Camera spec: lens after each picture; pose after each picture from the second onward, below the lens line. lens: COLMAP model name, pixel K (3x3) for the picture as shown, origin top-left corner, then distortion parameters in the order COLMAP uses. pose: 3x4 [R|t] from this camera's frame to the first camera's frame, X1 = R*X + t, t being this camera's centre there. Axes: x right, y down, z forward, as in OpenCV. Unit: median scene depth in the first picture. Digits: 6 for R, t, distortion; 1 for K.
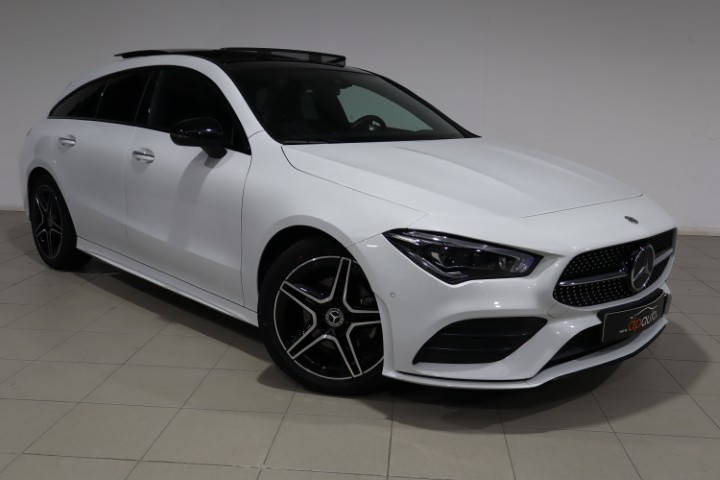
lens RADIAL K [[708.7, 0, 355.6], [0, 708.7, 237.5], [0, 0, 1]] dist [0.002653, 0.000000]
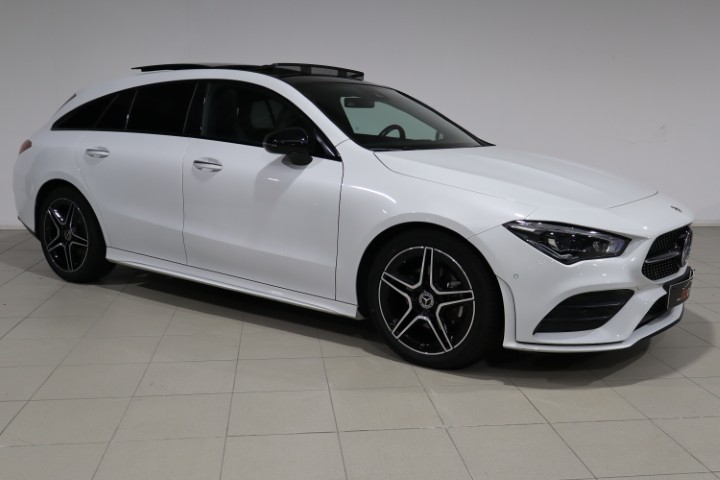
lens RADIAL K [[708.7, 0, 365.9], [0, 708.7, 243.3], [0, 0, 1]] dist [0.002653, 0.000000]
pose [[0.978523, -0.033885, 0.203335, -0.348147], [0.036635, 0.999281, -0.009772, 0.023156], [-0.202857, 0.017011, 0.979061, -0.083464]]
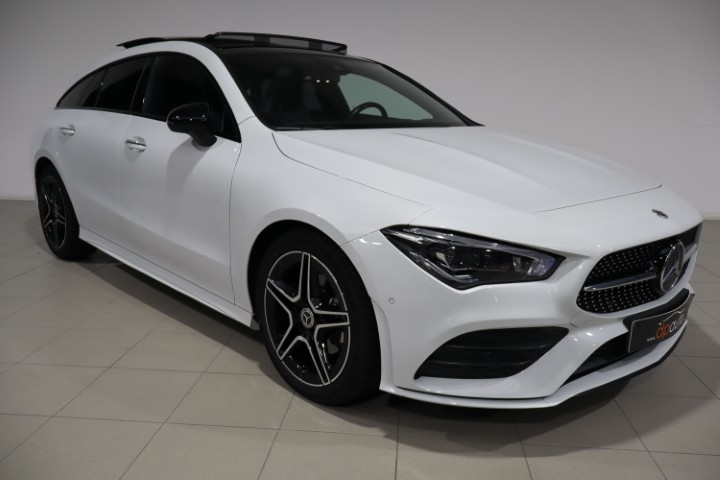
lens RADIAL K [[609.9, 0, 360.4], [0, 609.9, 241.2], [0, 0, 1]] dist [0.001601, 0.000553]
pose [[0.999970, 0.000132, -0.007717, 0.015925], [0.000127, 0.999435, 0.033625, -0.014634], [0.007717, -0.033625, 0.999405, 0.203848]]
